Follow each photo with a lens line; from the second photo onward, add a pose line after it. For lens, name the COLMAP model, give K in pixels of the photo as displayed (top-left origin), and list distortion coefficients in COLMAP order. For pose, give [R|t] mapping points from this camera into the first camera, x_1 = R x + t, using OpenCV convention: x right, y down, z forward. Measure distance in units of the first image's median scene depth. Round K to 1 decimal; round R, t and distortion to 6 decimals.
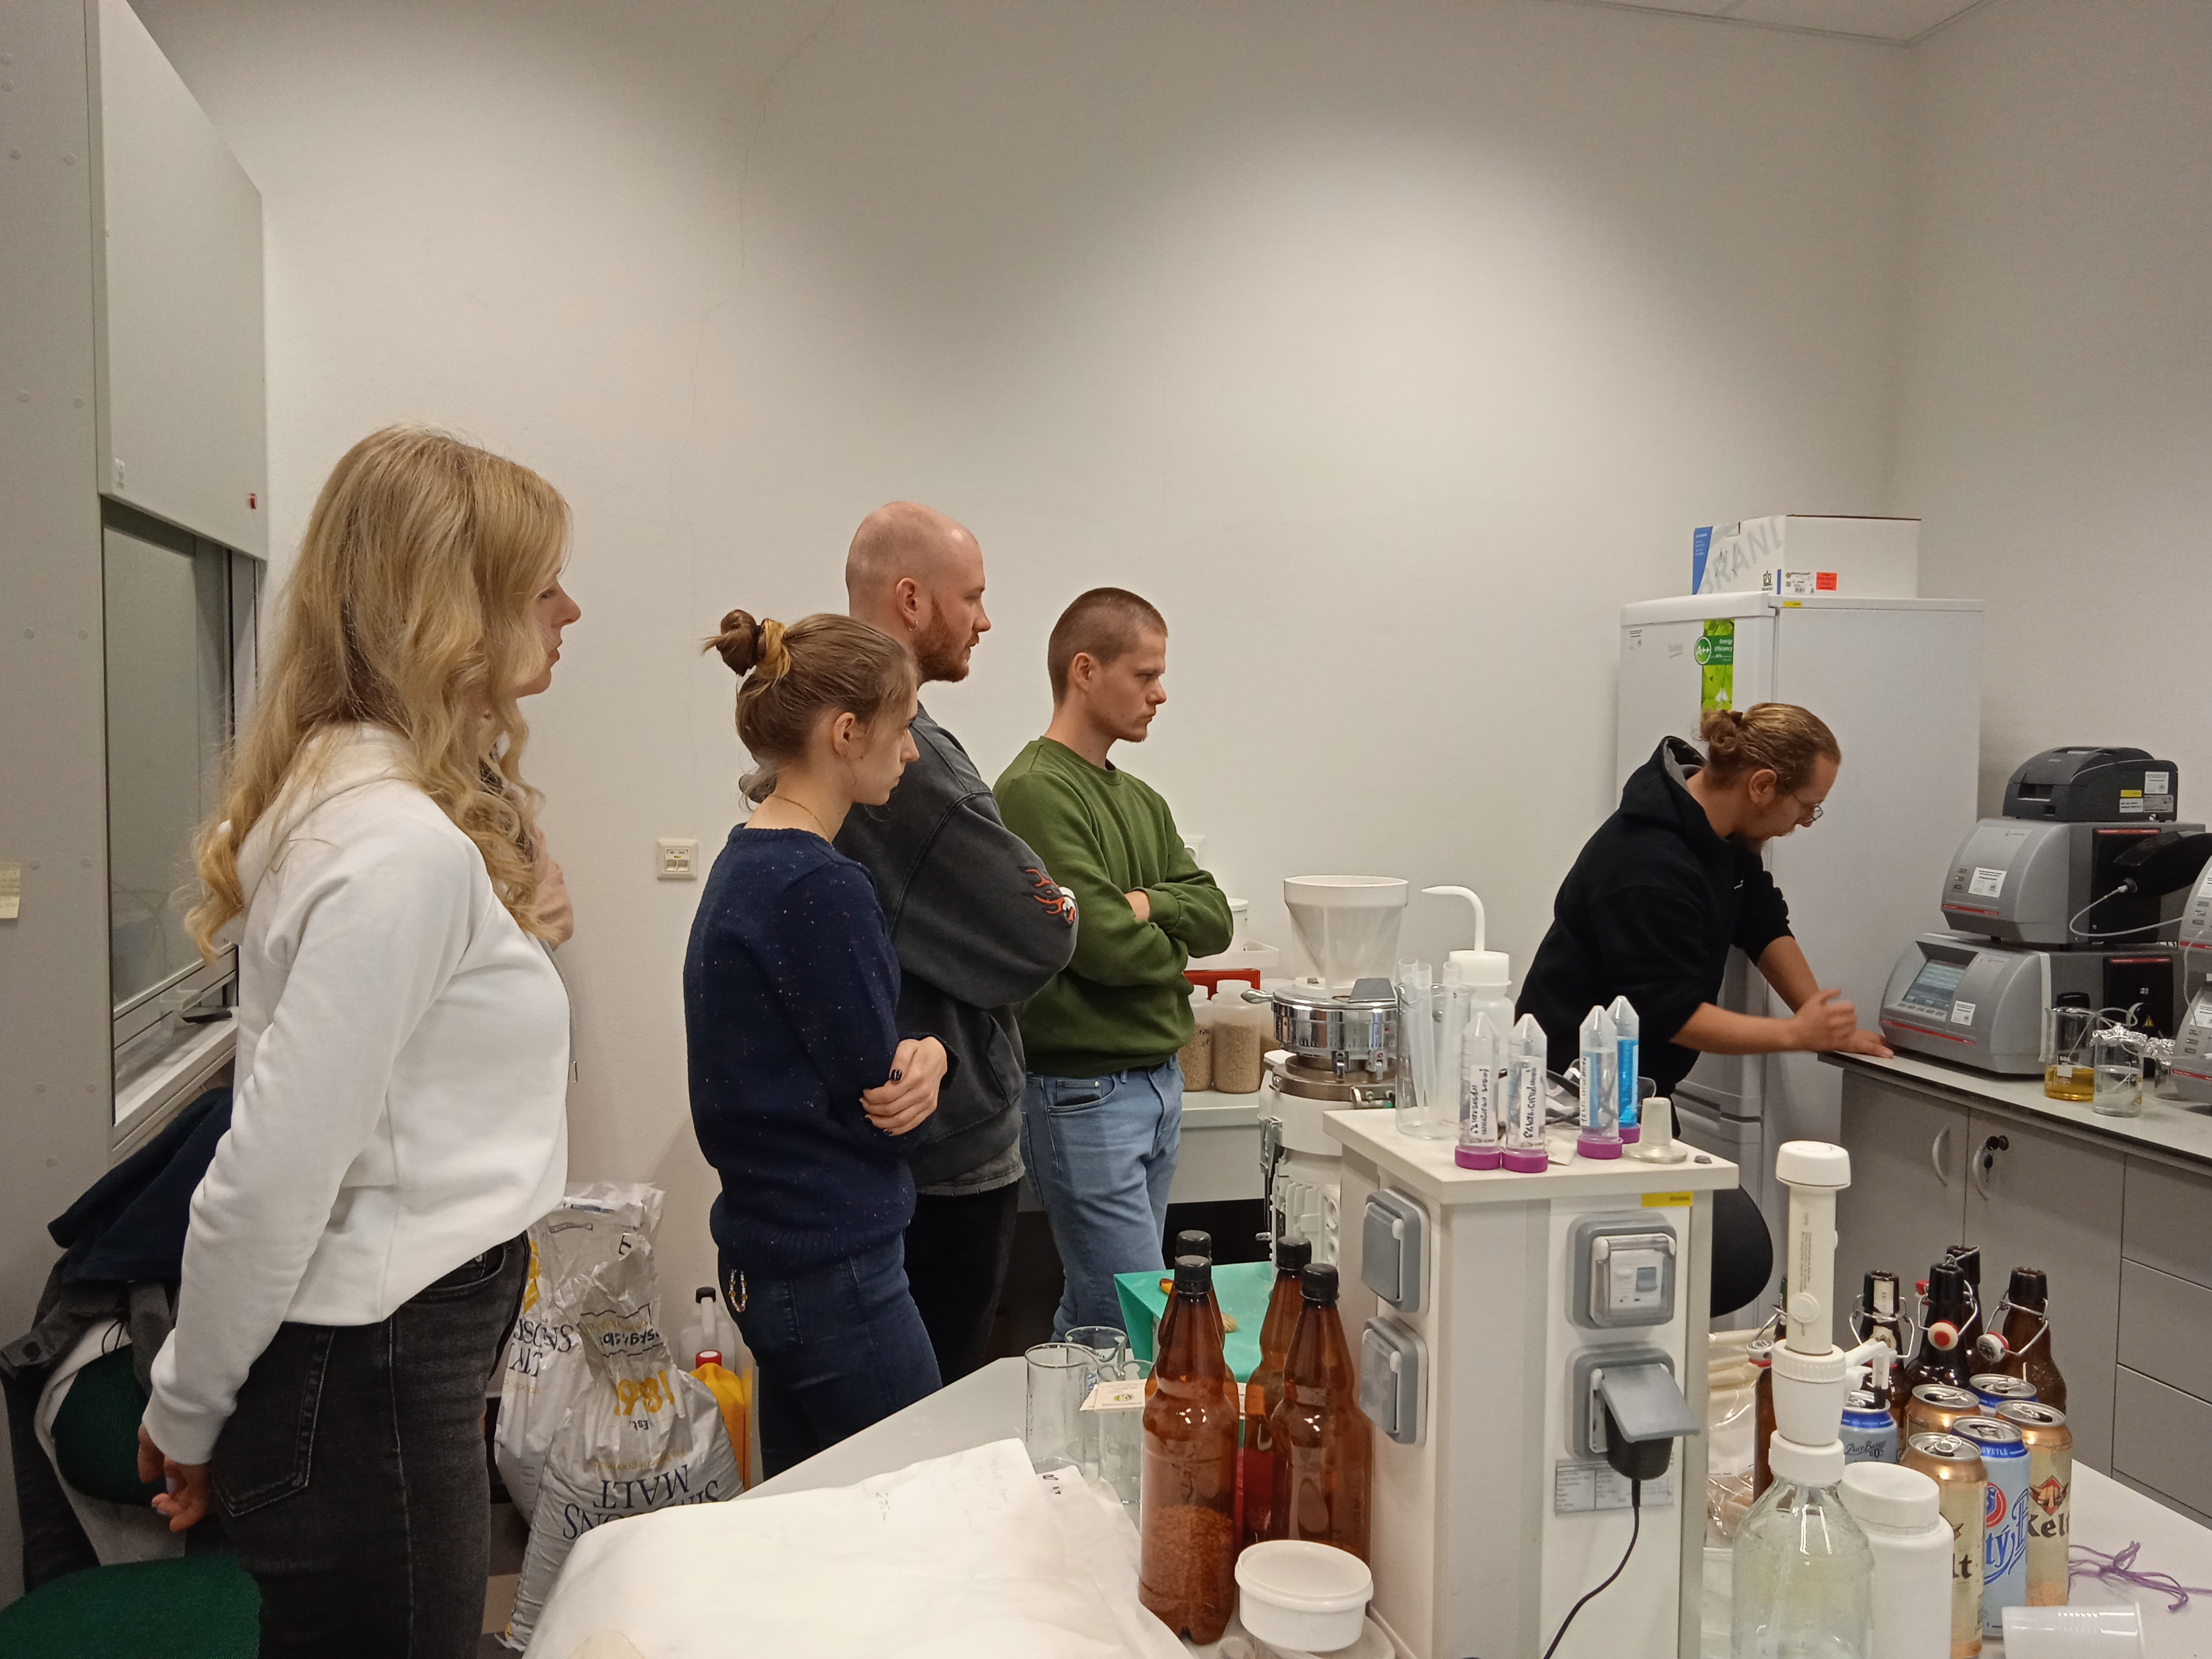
lens RADIAL K [[1780.3, 0, 1106.0], [0, 1780.3, 829.5], [0, 0, 1]] dist [0.063423, -0.067971]
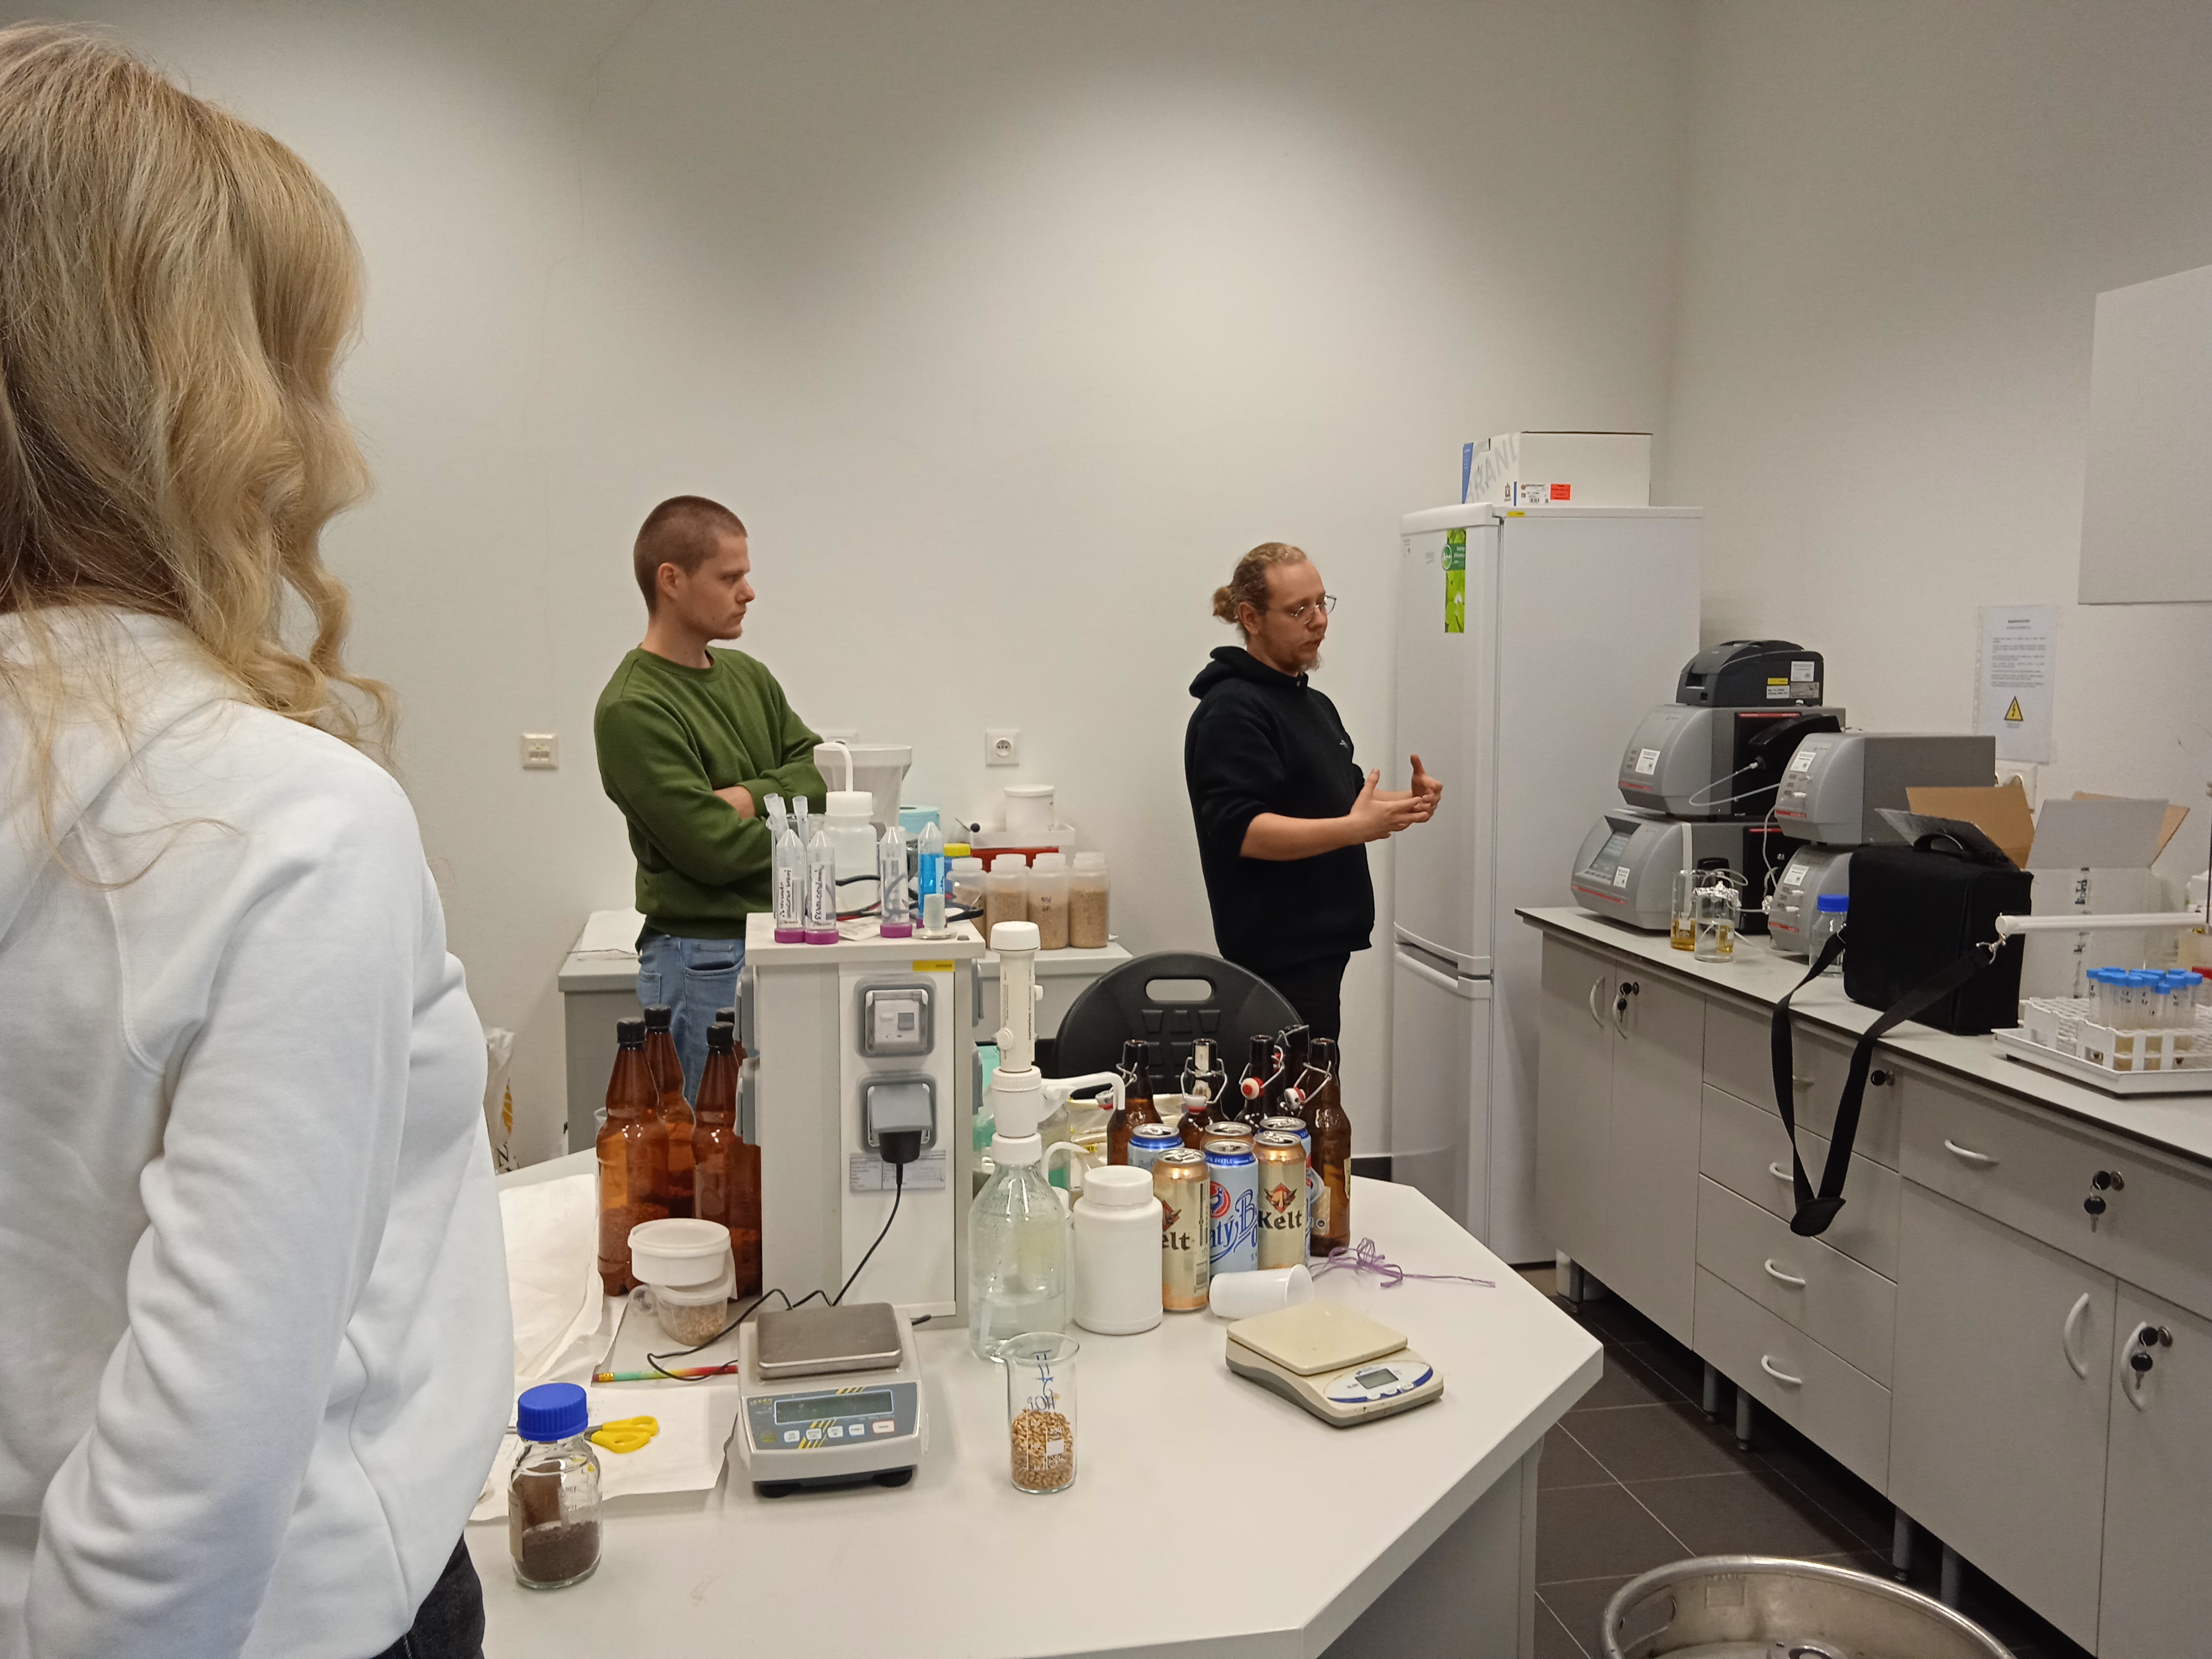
lens RADIAL K [[1790.6, 0, 1106.0], [0, 1790.6, 829.5], [0, 0, 1]] dist [0.036860, -0.000540]
pose [[0.997886, -0.002619, -0.064929, 0.228808], [0.005720, 0.998849, 0.047620, 0.016647], [0.064729, -0.047890, 0.996753, -0.146909]]
